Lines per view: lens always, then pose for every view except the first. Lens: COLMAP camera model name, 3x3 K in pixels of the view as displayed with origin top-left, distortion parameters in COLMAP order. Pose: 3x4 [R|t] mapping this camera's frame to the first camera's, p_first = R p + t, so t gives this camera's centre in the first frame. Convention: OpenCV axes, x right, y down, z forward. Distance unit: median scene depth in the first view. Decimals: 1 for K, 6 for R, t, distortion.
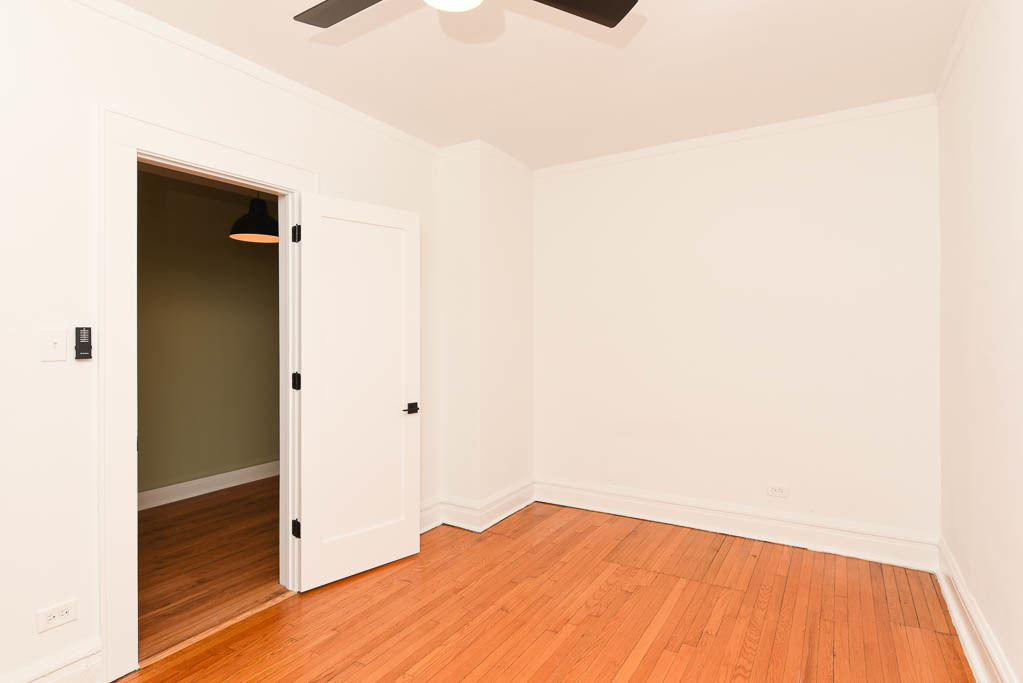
lens RADIAL K [[549.1, 0, 512.3], [0, 549.1, 333.3], [0, 0, 1]] dist [0.013745, -0.011856]
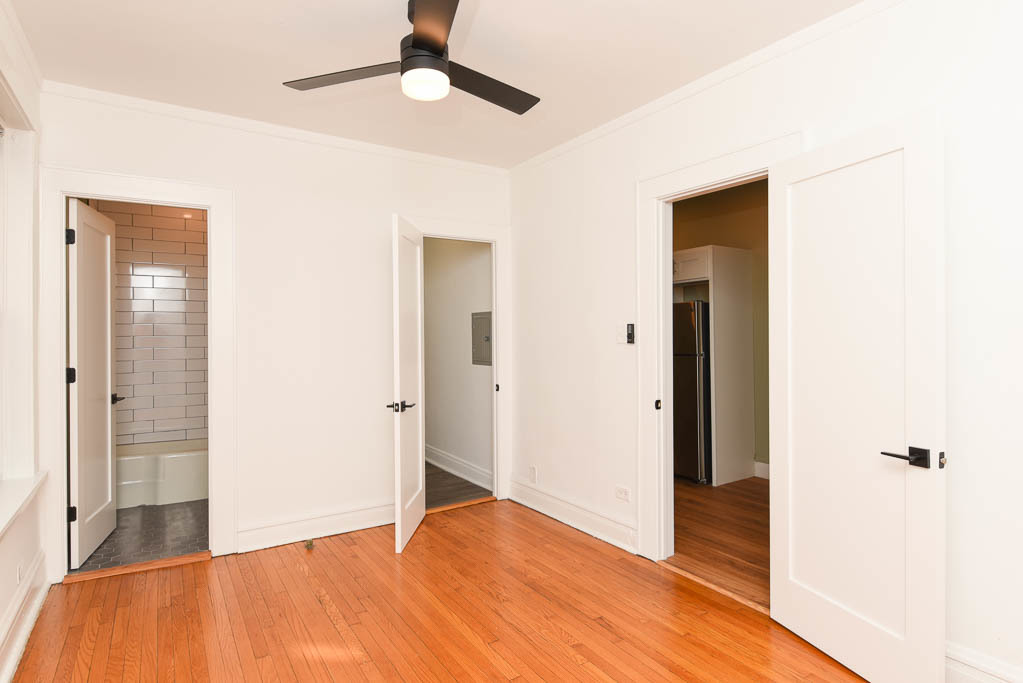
lens RADIAL K [[549.1, 0, 507.9], [0, 549.1, 337.8], [0, 0, 1]] dist [0.013745, -0.011856]
pose [[-0.451247, 0.020015, -0.892175, 0.644605], [0.010091, 0.999799, 0.017326, -0.001057], [0.892342, -0.001184, -0.451358, 1.110687]]
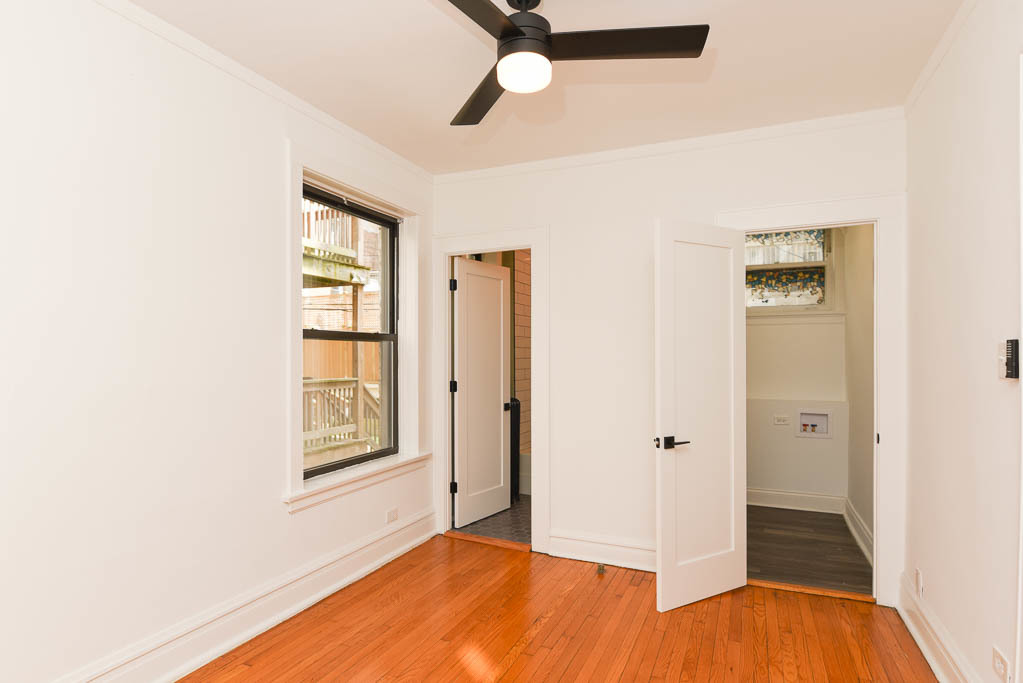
lens RADIAL K [[549.1, 0, 496.6], [0, 549.1, 367.5], [0, 0, 1]] dist [0.013745, -0.011856]
pose [[-0.994235, 0.015462, -0.106107, 0.047718], [0.013210, 0.999673, 0.021896, 0.001372], [0.106410, 0.020368, -0.994114, 1.363726]]
